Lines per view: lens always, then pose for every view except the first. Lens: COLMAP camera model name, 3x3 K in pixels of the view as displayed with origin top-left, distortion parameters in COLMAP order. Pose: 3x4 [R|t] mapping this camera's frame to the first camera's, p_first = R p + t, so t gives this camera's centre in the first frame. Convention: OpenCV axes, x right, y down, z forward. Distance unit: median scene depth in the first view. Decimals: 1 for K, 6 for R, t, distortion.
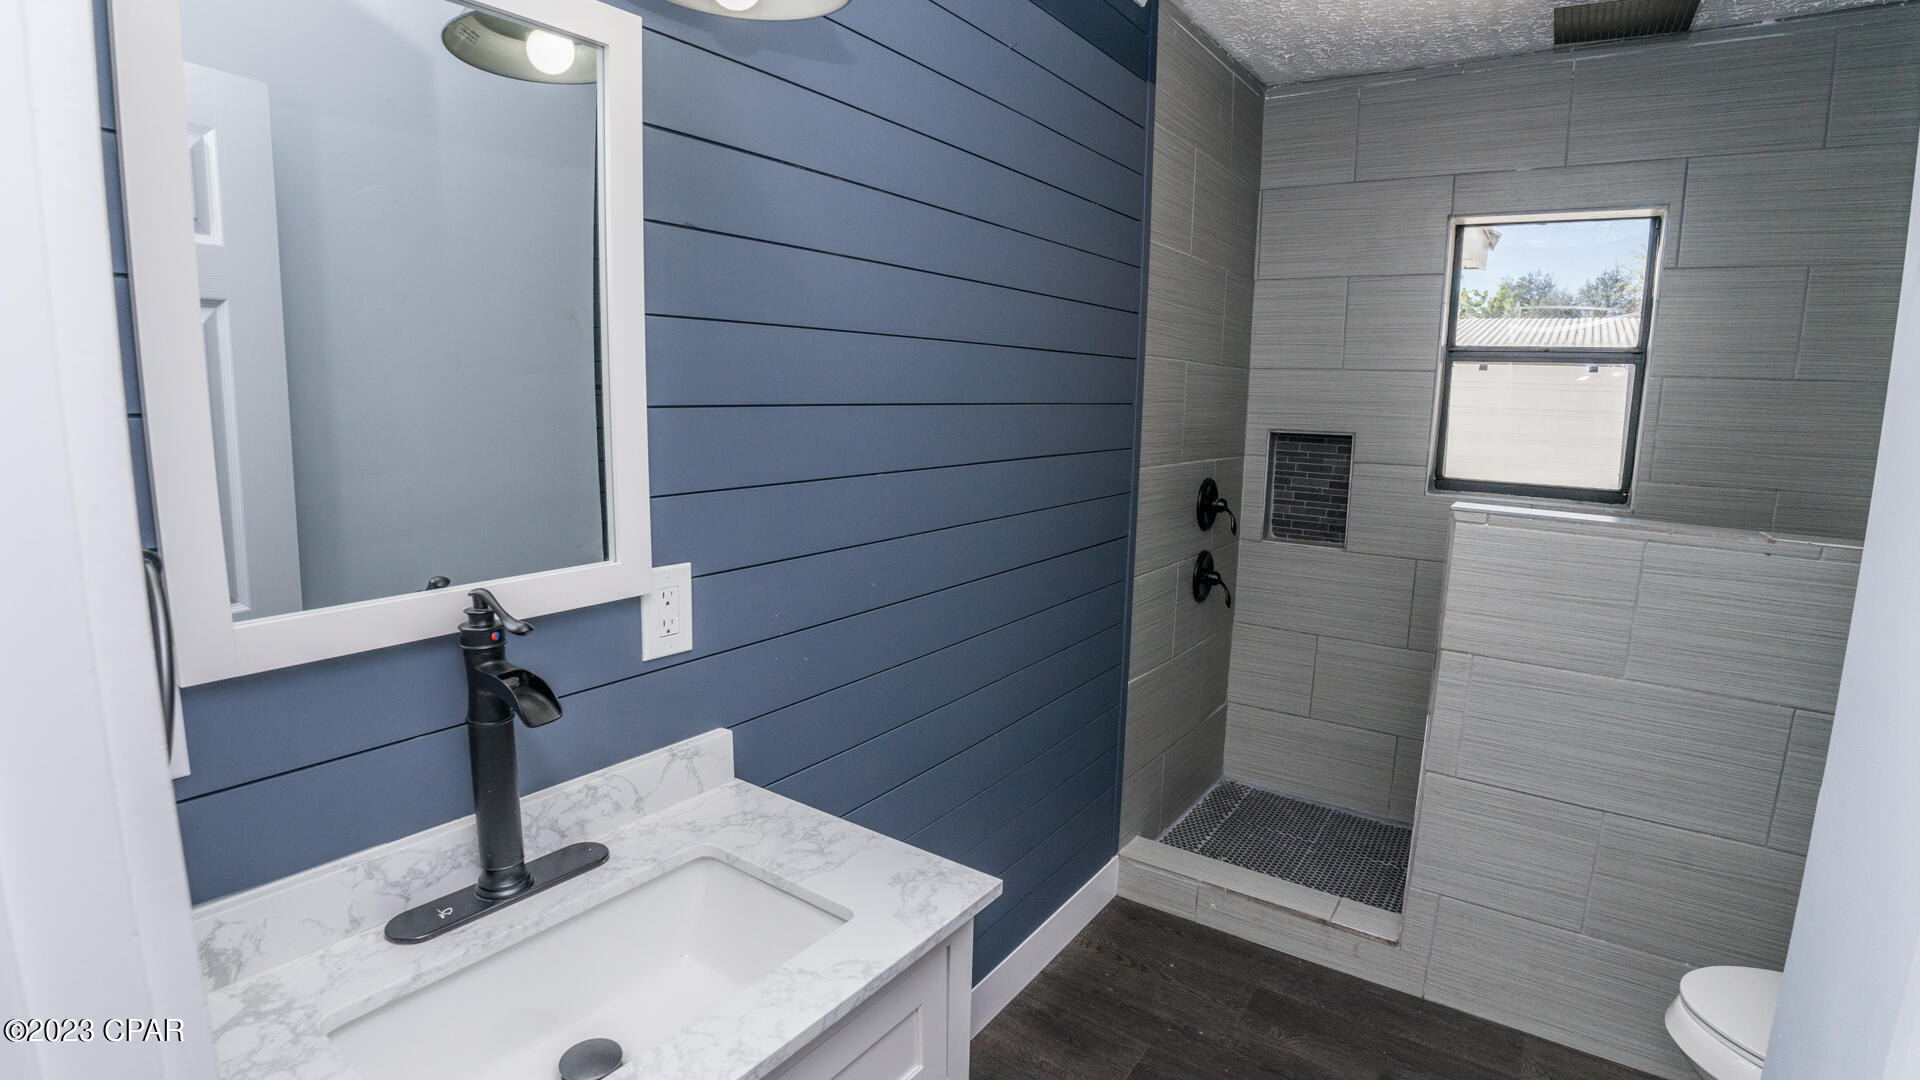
lens RADIAL K [[918.7, 0, 961.8], [0, 918.7, 535.8], [0, 0, 1]] dist [-0.064061, 0.009570]
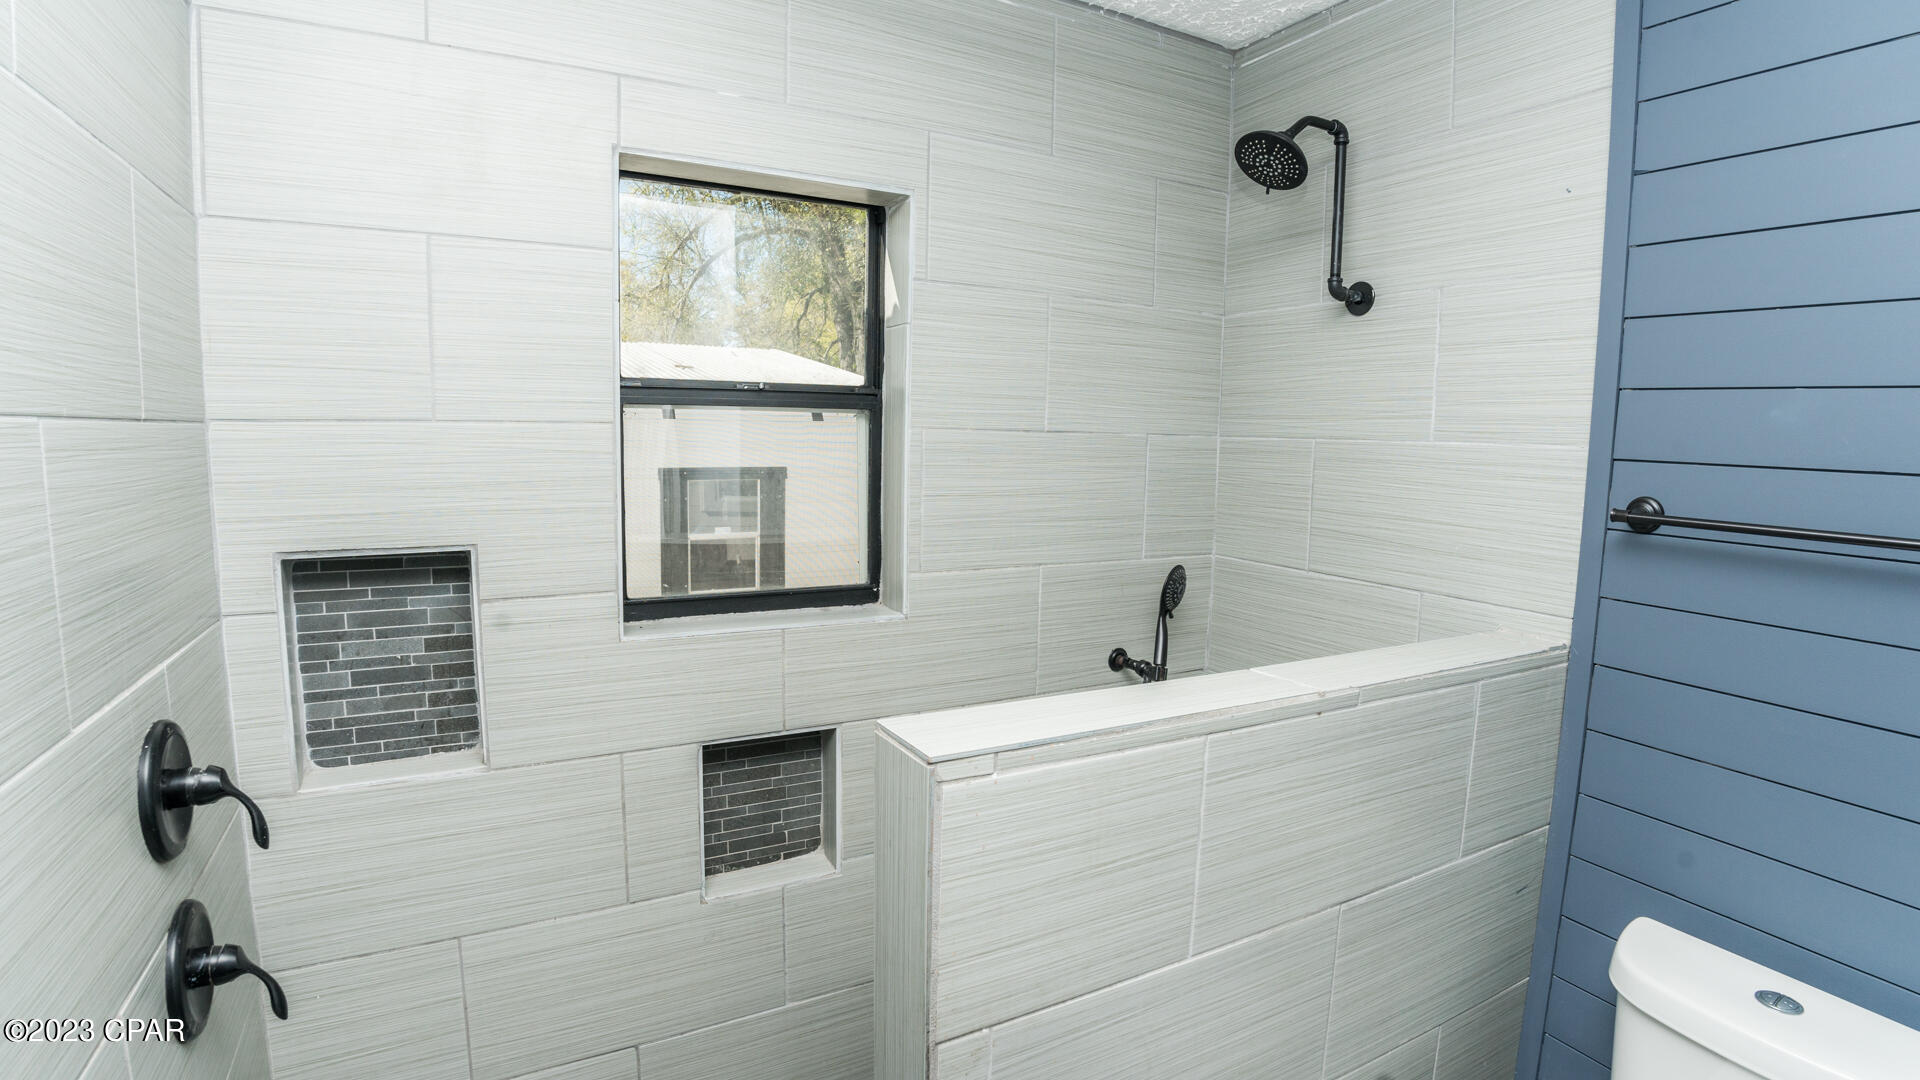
lens RADIAL K [[918.7, 0, 963.7], [0, 918.7, 538.3], [0, 0, 1]] dist [-0.064061, 0.009570]
pose [[0.451957, -0.123125, 0.883502, 0.105564], [0.134817, 0.988480, 0.068789, -0.109949], [-0.881793, 0.088021, 0.463349, 0.500743]]
